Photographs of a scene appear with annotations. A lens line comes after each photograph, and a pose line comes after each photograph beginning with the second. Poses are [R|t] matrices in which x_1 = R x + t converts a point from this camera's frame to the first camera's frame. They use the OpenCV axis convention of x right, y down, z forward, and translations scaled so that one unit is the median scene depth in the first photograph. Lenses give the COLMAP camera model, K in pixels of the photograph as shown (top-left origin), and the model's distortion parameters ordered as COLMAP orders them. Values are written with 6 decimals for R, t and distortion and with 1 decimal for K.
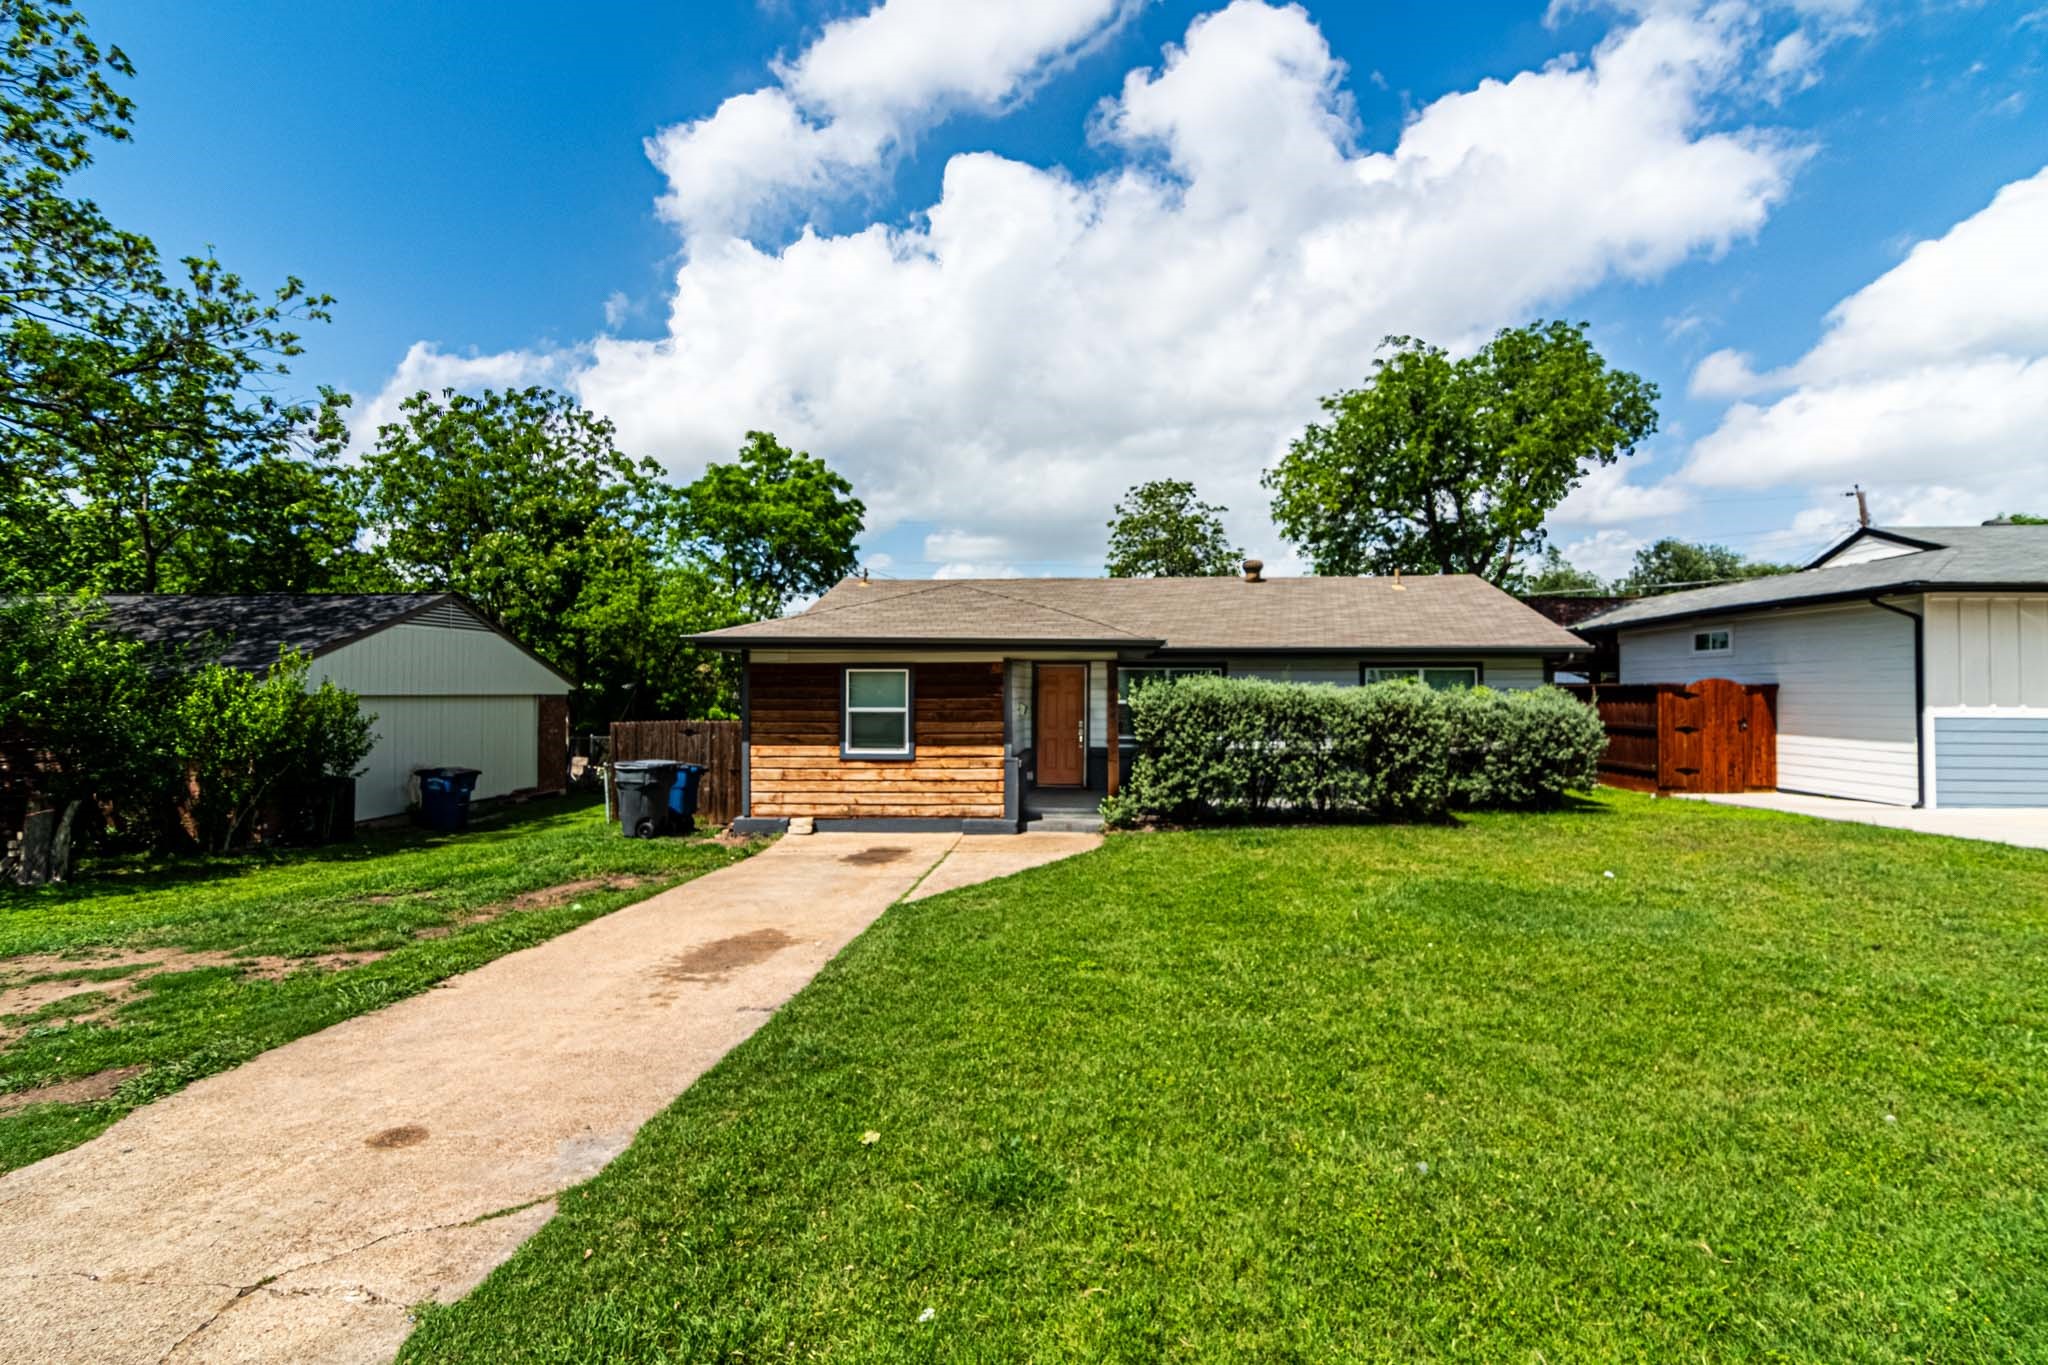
lens RADIAL K [[997.2, 0, 1032.0], [0, 997.2, 674.5], [0, 0, 1]] dist [-0.001614, 0.000021]
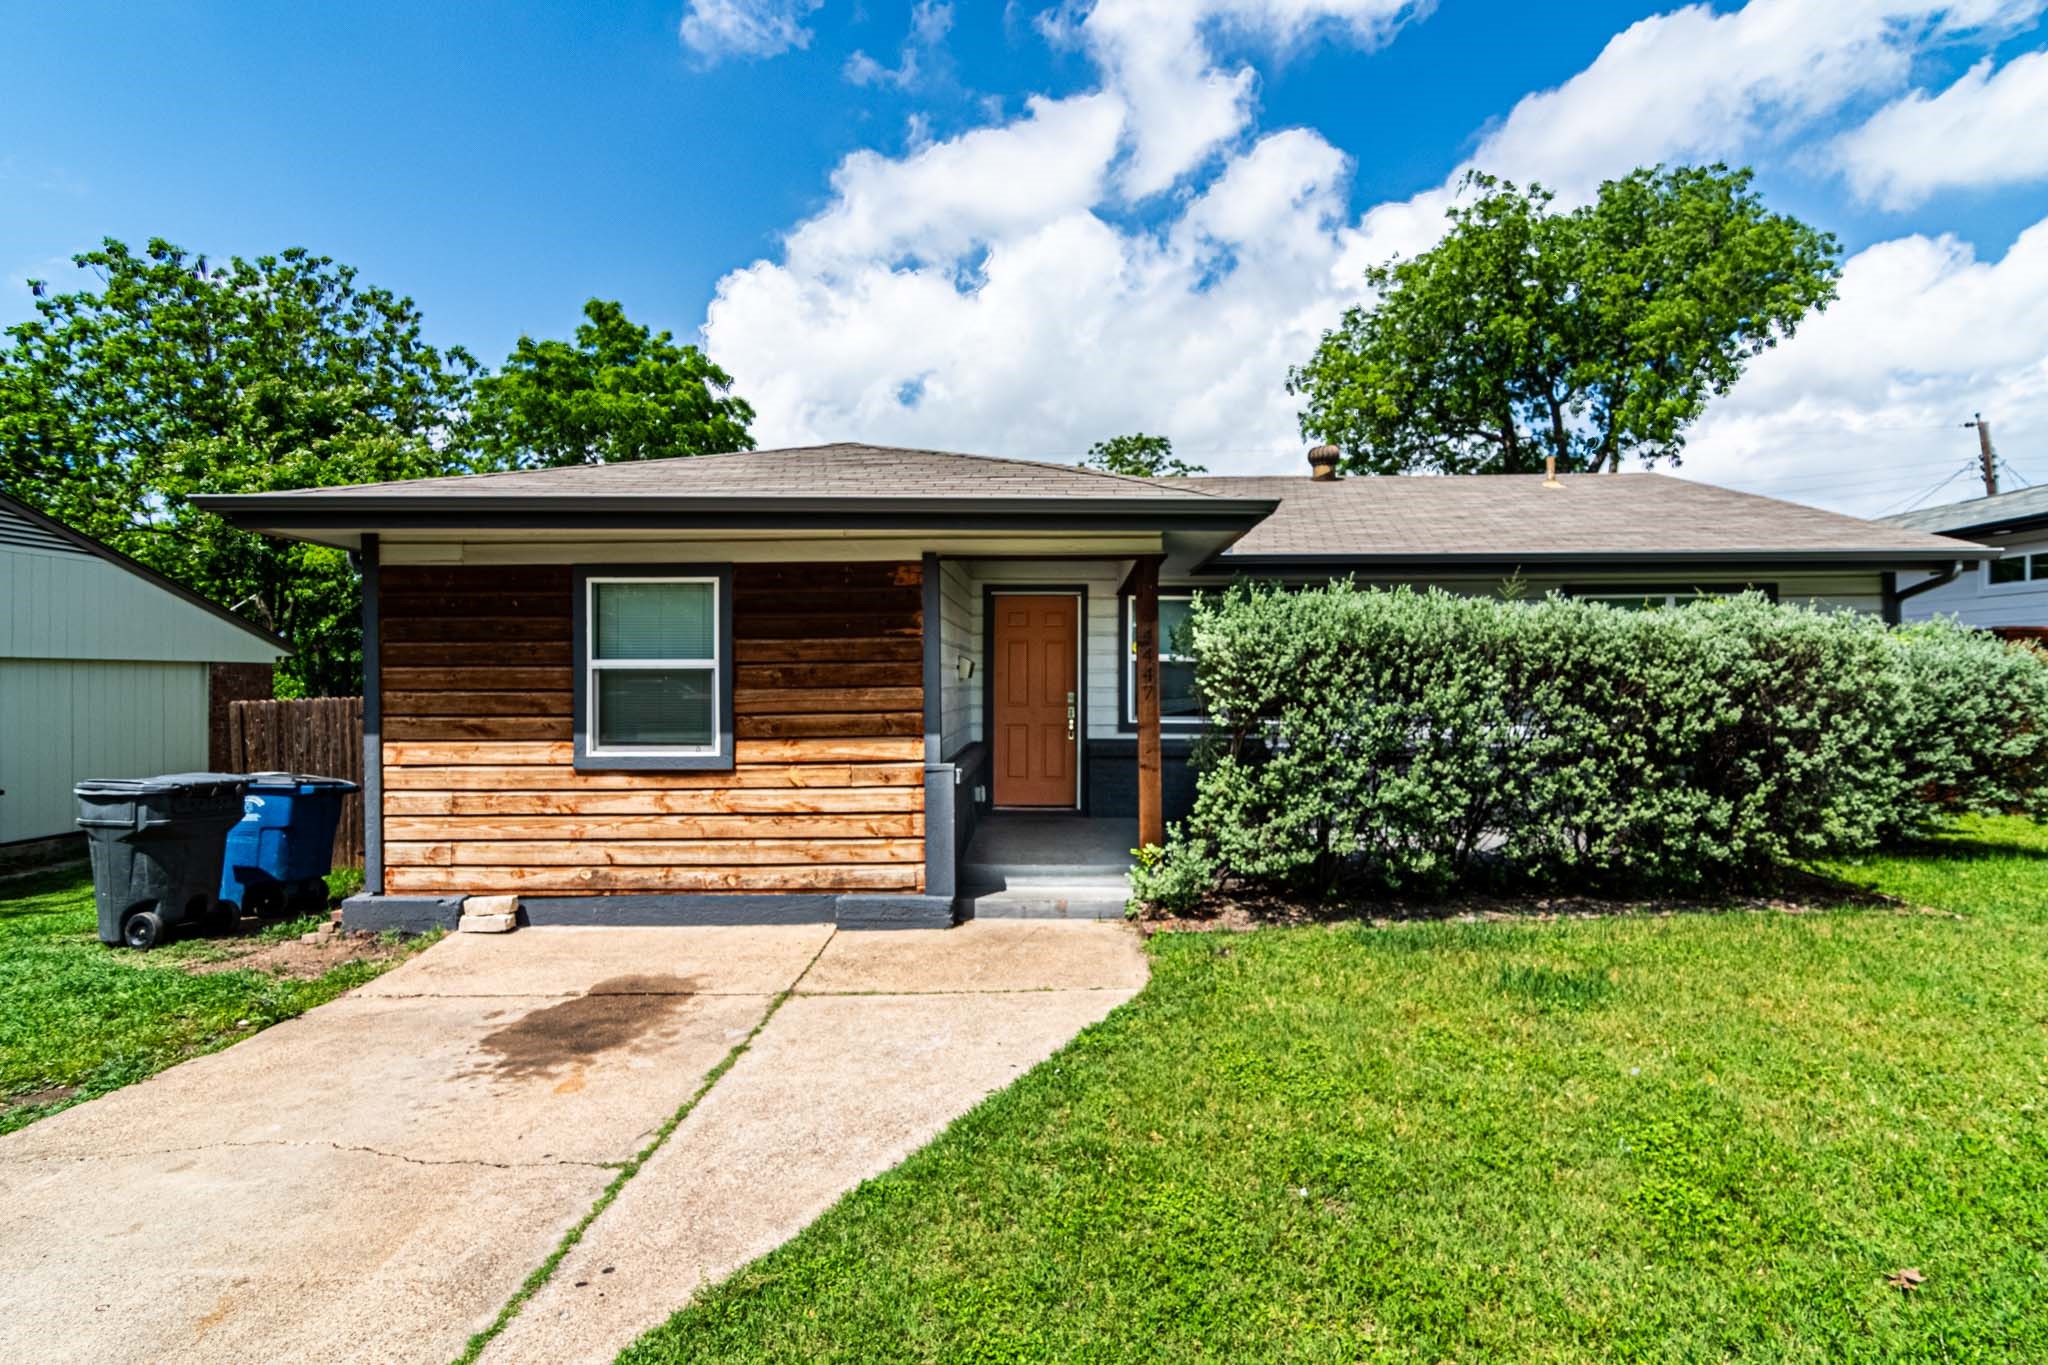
lens RADIAL K [[997.2, 0, 1032.0], [0, 997.2, 674.5], [0, 0, 1]] dist [-0.001614, 0.000021]
pose [[0.998828, -0.005069, 0.048139, 0.000503], [0.004515, 0.999923, 0.011596, 0.035209], [-0.048194, -0.011365, 0.998773, 0.517977]]
